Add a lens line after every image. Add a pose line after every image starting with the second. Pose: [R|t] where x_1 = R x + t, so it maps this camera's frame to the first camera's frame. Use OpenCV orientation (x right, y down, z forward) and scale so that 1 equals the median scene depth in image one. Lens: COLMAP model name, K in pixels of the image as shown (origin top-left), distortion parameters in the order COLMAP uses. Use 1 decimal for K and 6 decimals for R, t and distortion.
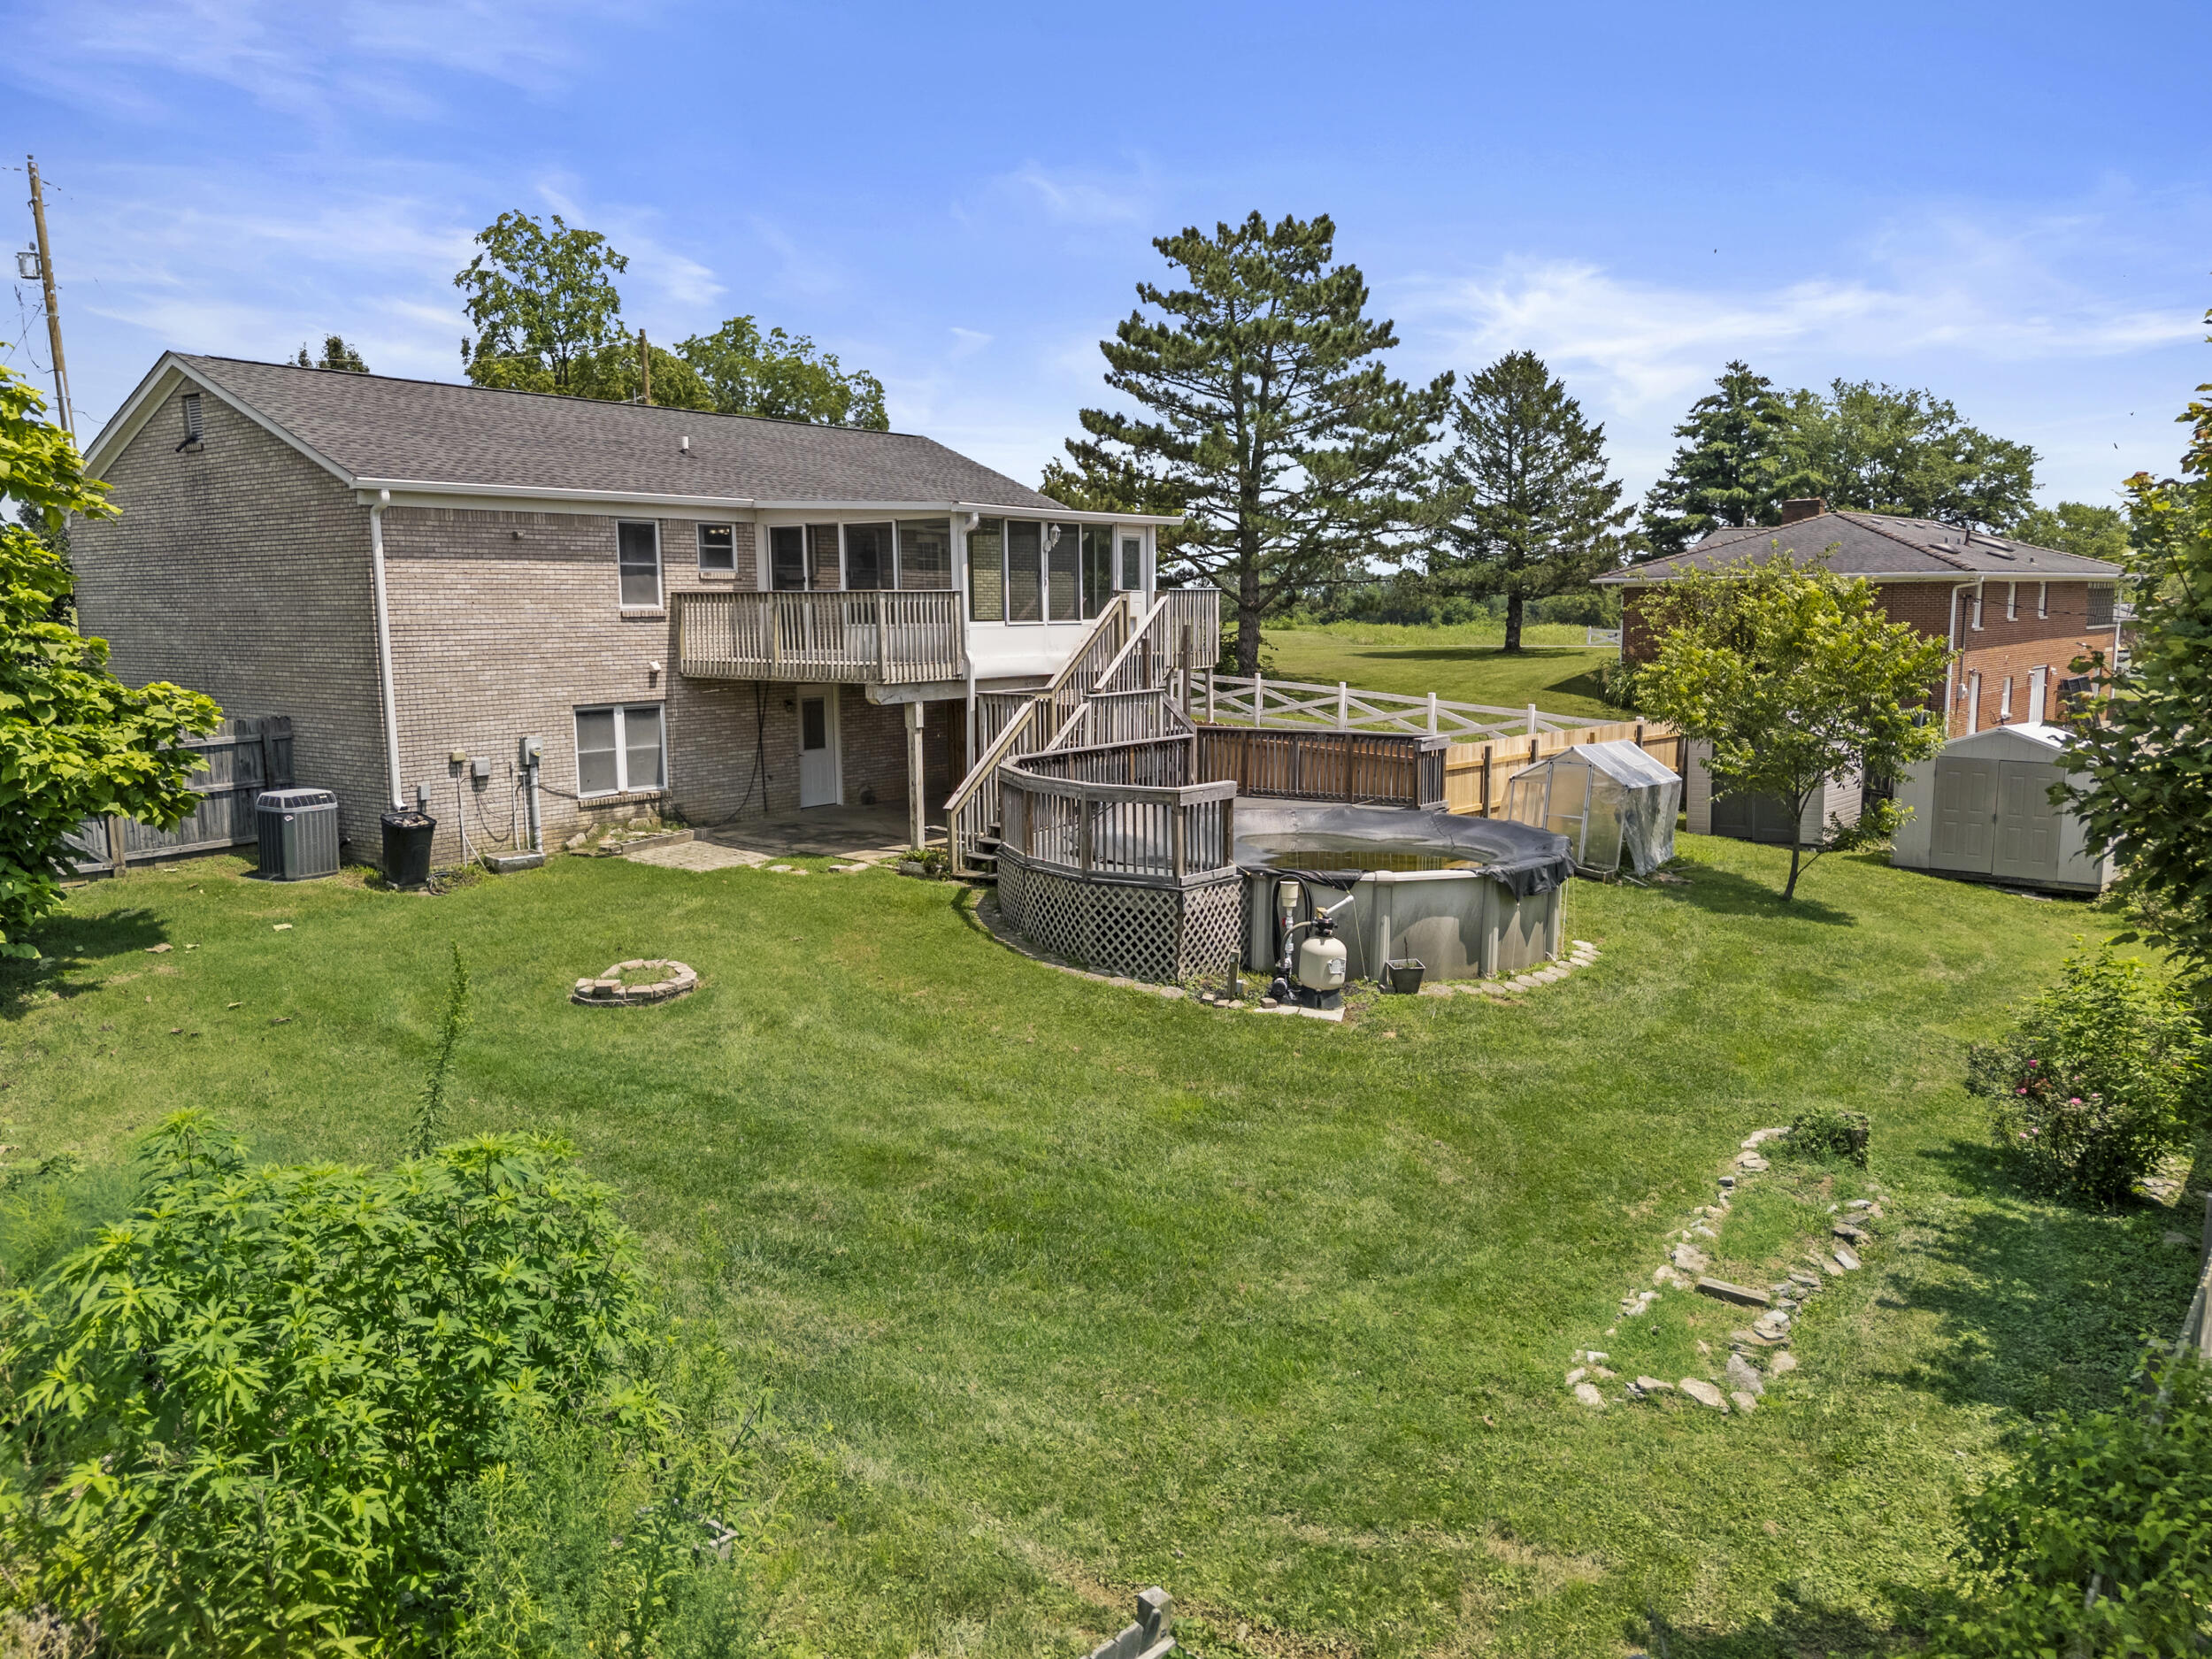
lens RADIAL K [[1598.7, 0, 1111.8], [0, 1598.7, 877.5], [0, 0, 1]] dist [0.062390, -0.209086]
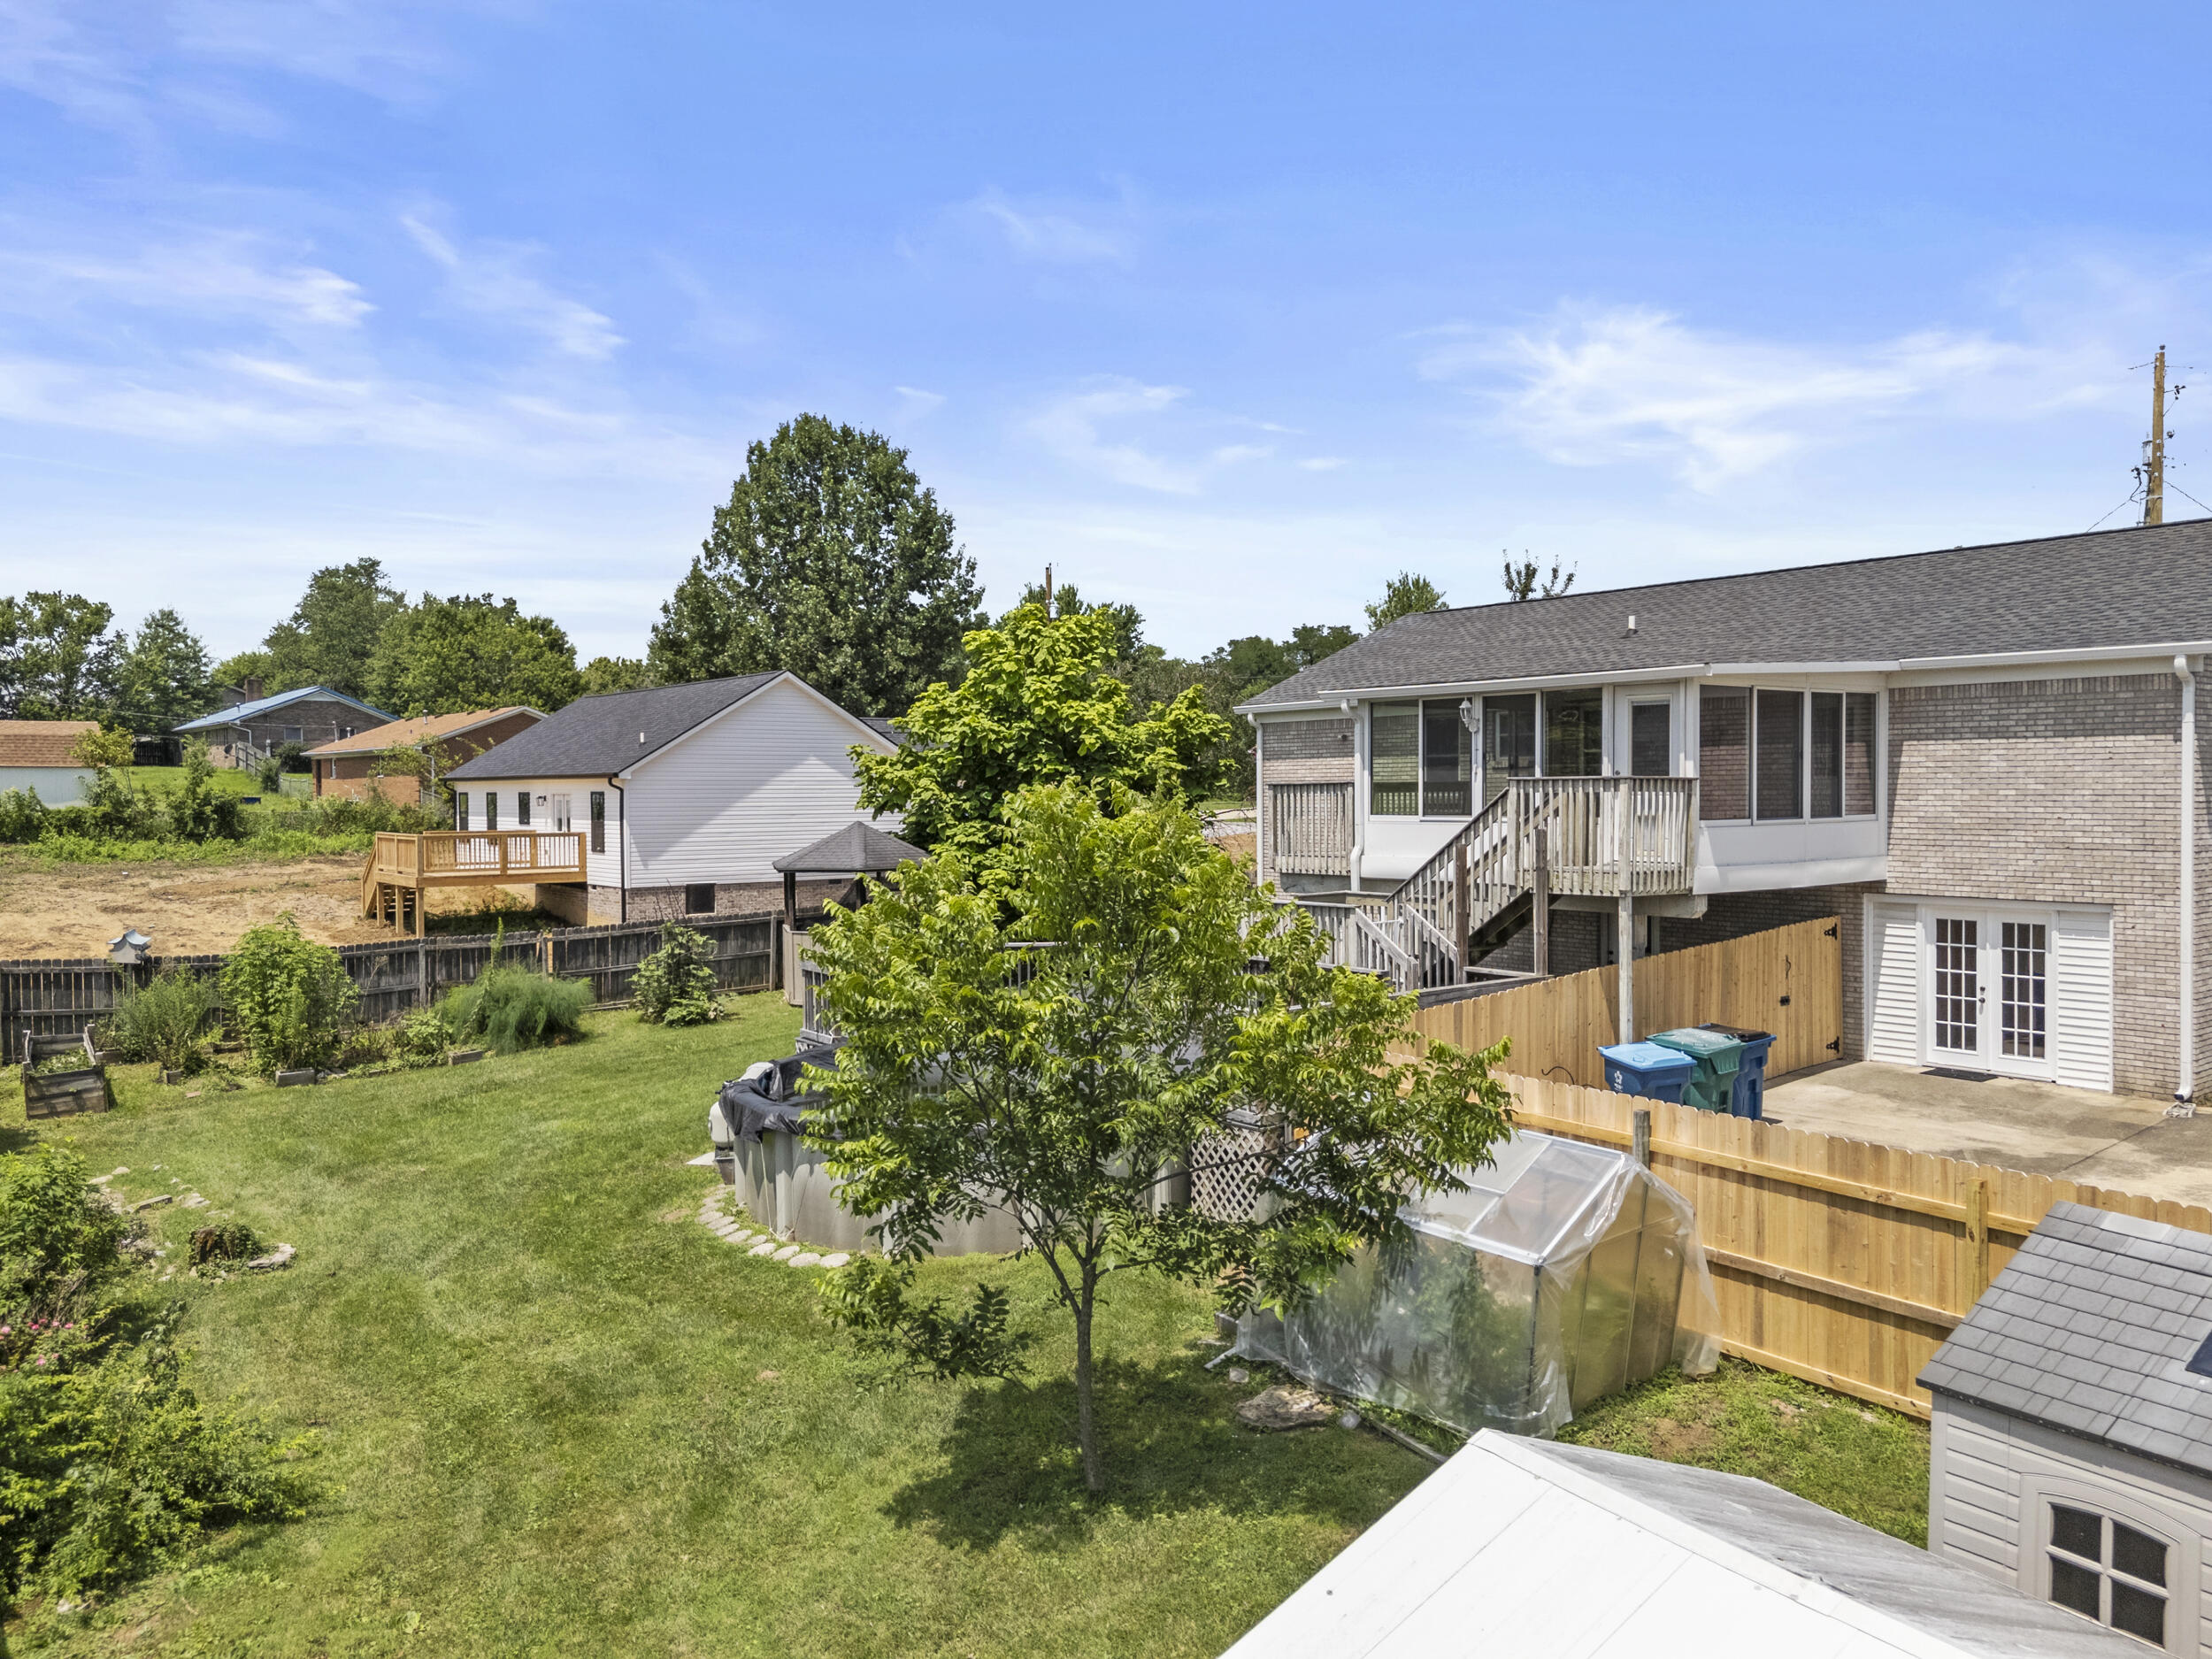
lens RADIAL K [[1616.4, 0, 1106.0], [0, 1616.4, 829.5], [0, 0, 1]] dist [0.066590, -0.078780]
pose [[-0.271946, 0.030307, -0.961835, 0.826533], [-0.154462, 0.985170, 0.074715, -0.195589], [0.949835, 0.168885, -0.263232, 1.093683]]
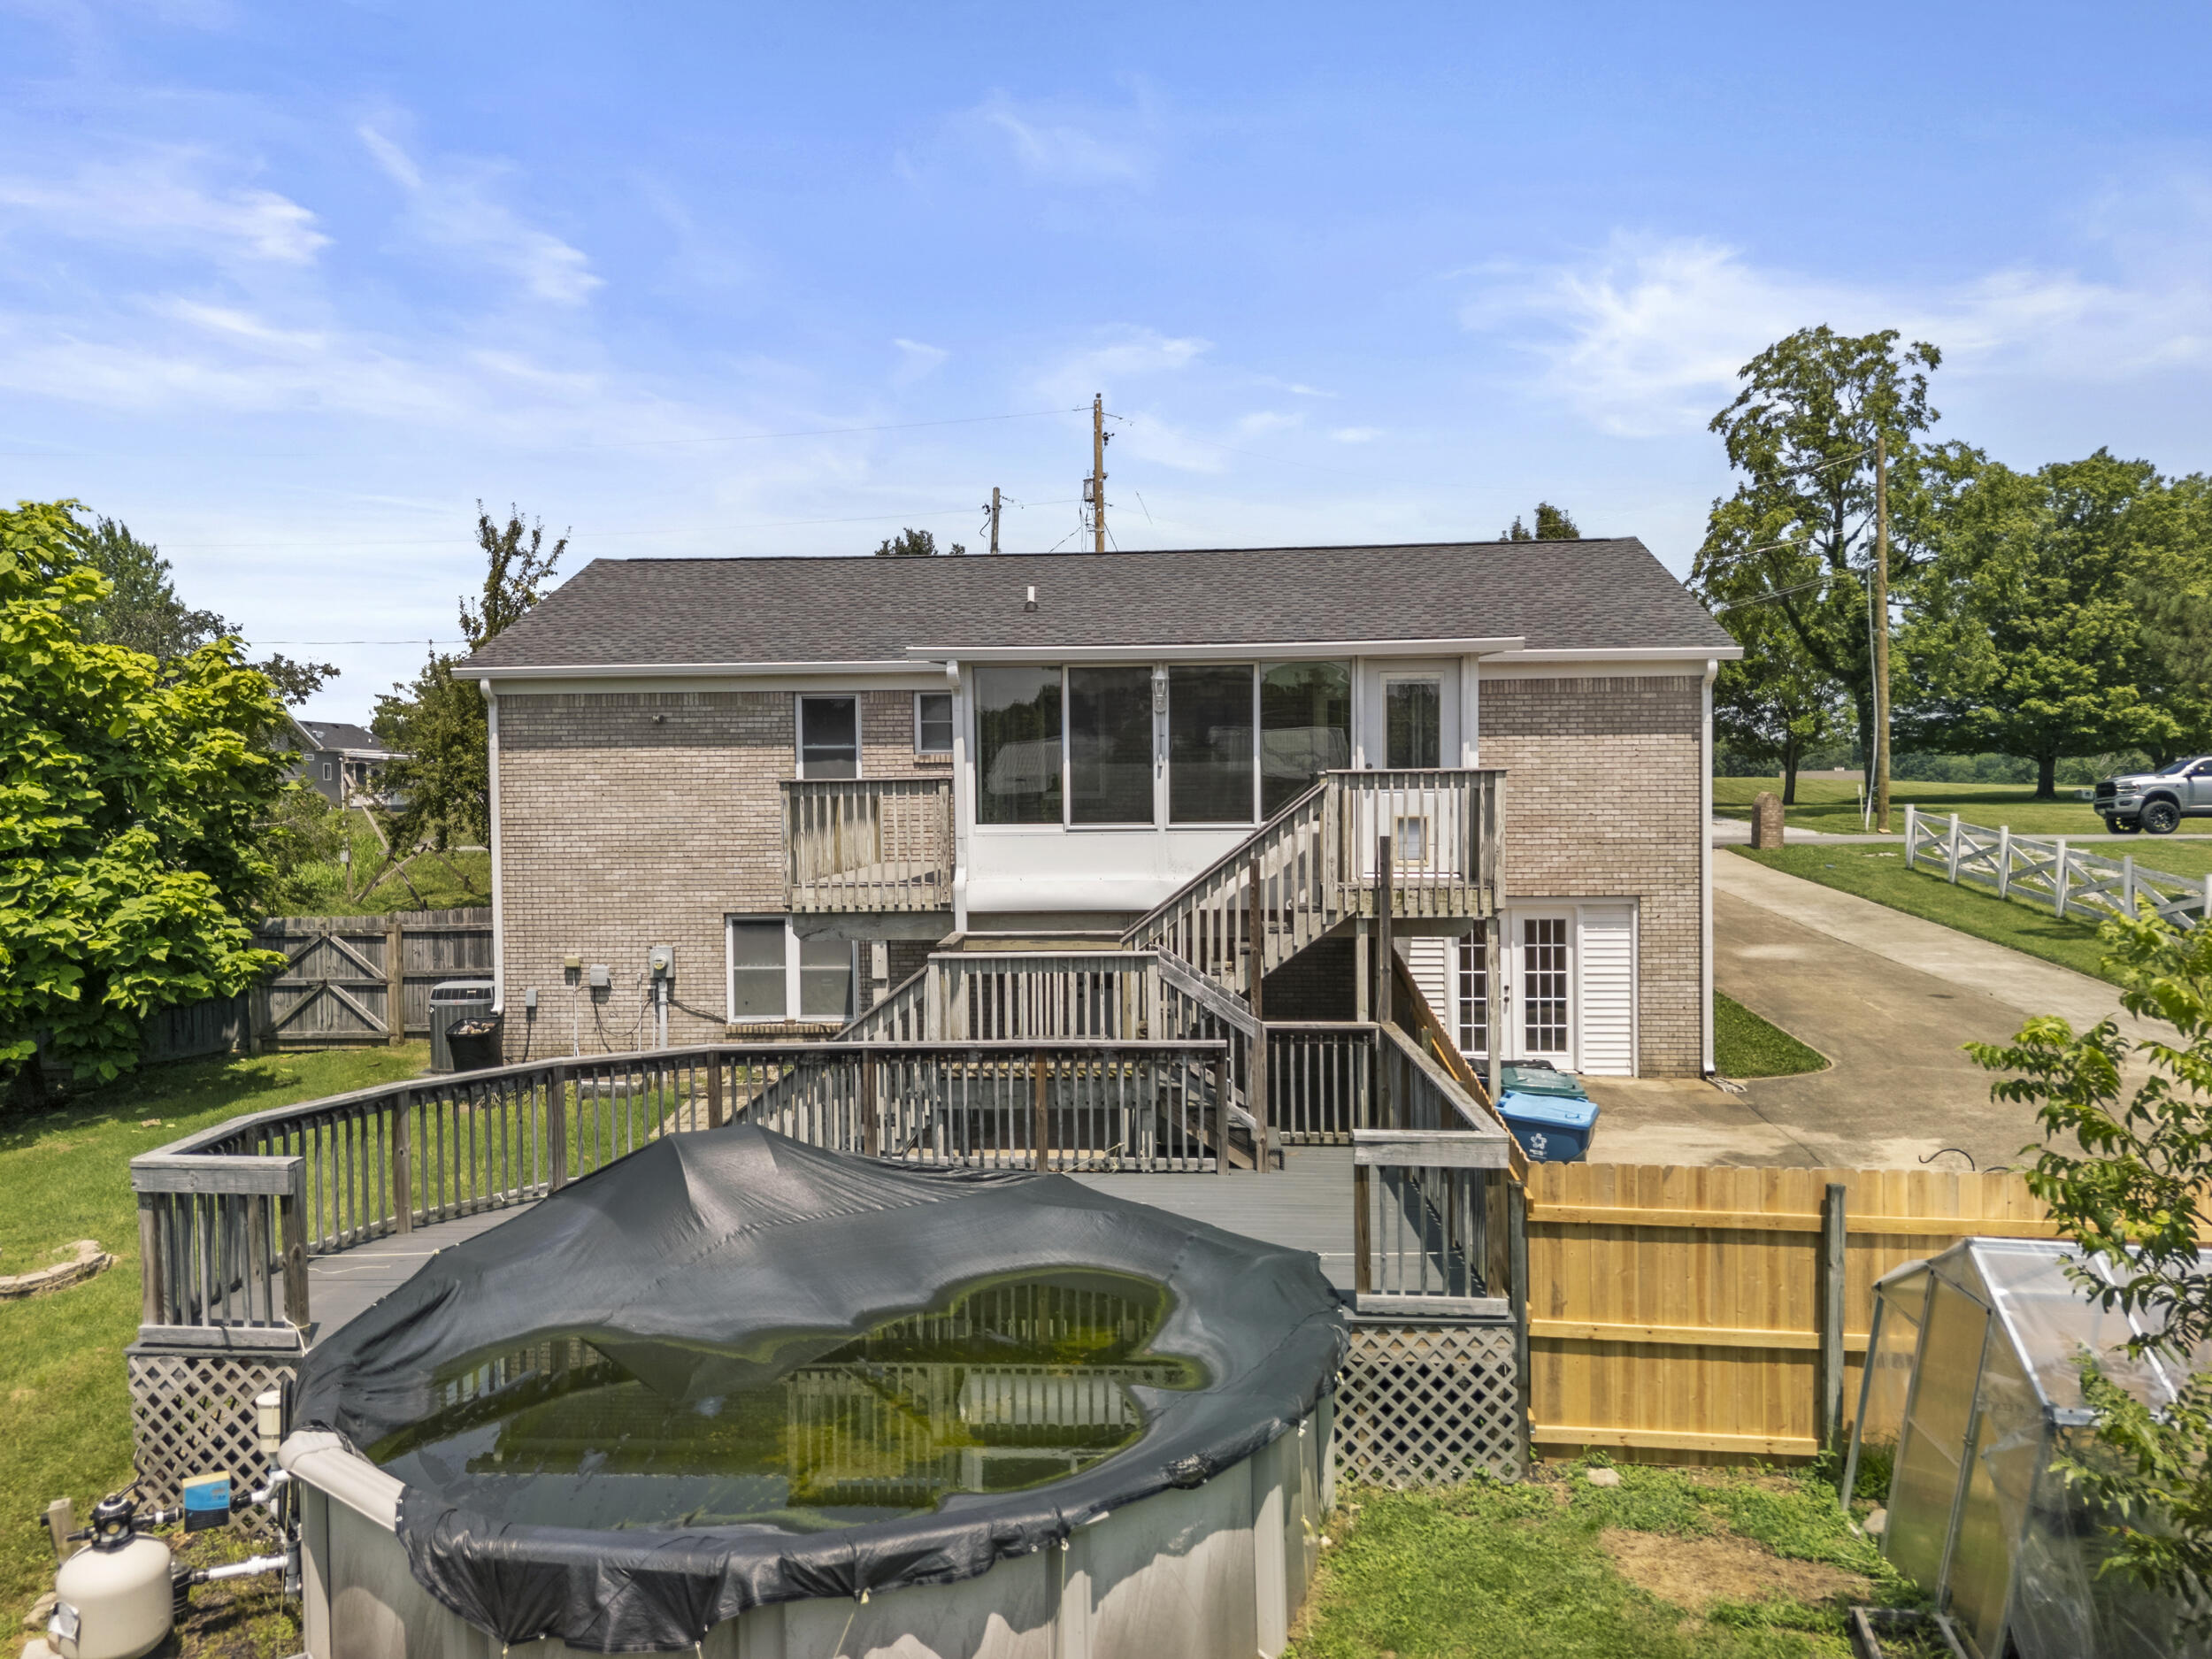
lens RADIAL K [[1616.4, 0, 1106.0], [0, 1616.4, 829.5], [0, 0, 1]] dist [0.066590, -0.078780]
pose [[0.530786, 0.021385, -0.847236, 0.489719], [-0.135151, 0.989024, -0.059707, -0.124650], [0.836660, 0.146196, 0.527850, 0.695708]]
